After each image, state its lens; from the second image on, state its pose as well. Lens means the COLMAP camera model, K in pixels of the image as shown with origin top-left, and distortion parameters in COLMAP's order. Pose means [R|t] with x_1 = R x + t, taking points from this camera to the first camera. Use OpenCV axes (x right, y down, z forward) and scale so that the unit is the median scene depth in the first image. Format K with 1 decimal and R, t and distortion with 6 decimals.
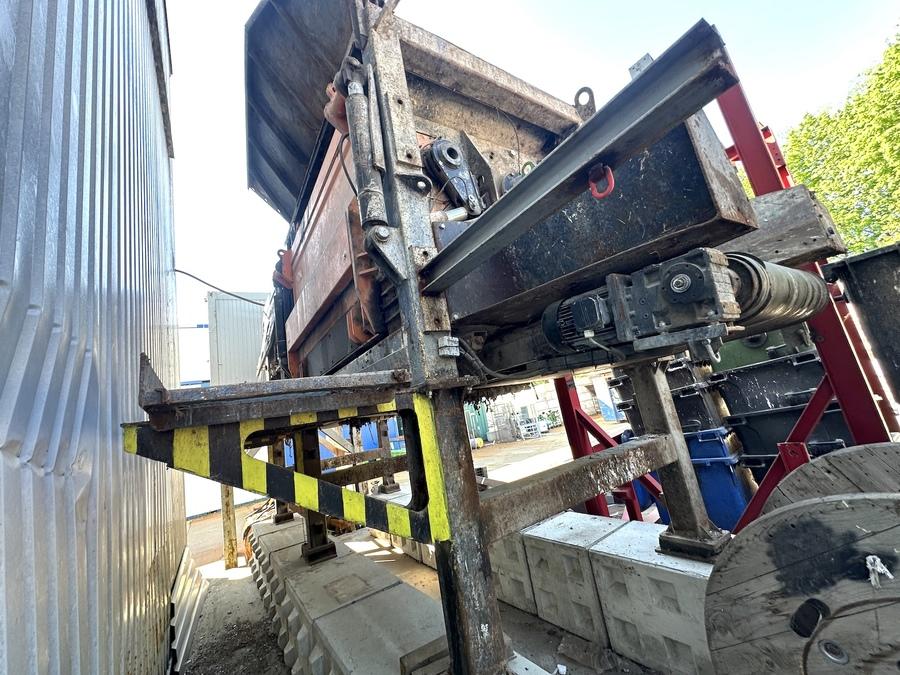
lens RADIAL K [[368.6, 0, 450.0], [0, 368.6, 337.5], [0, 0, 1]] dist [-0.002791, 0.000150]
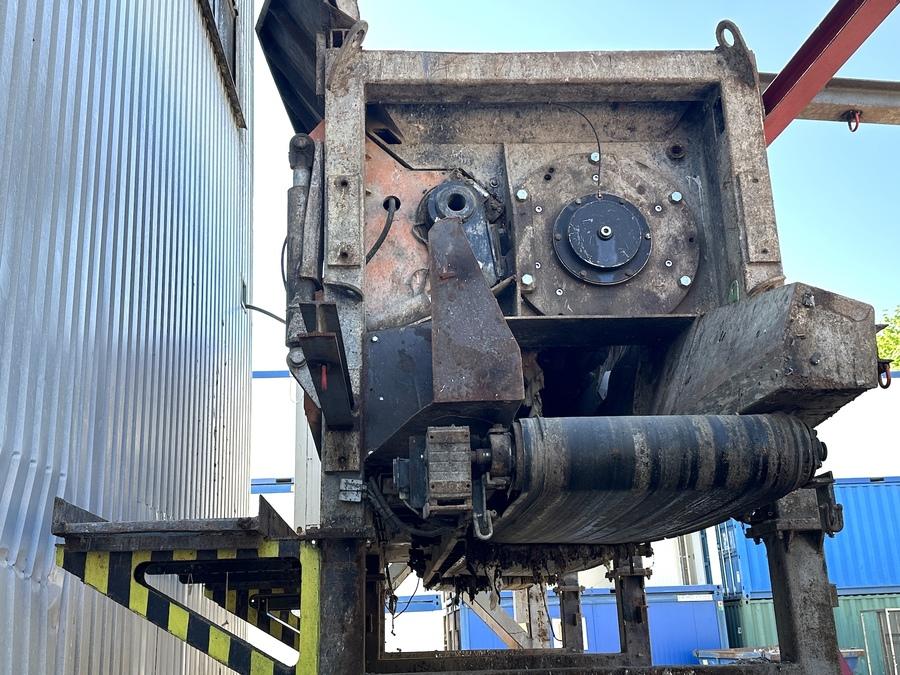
lens RADIAL K [[1014.3, 0, 450.0], [0, 1014.3, 337.5], [0, 0, 1]] dist [0.208906, -0.476416]
pose [[0.850741, -0.004790, -0.525564, 1.537558], [-0.011048, 0.999575, -0.026994, -0.287043], [0.525469, 0.028772, 0.850326, -0.984369]]
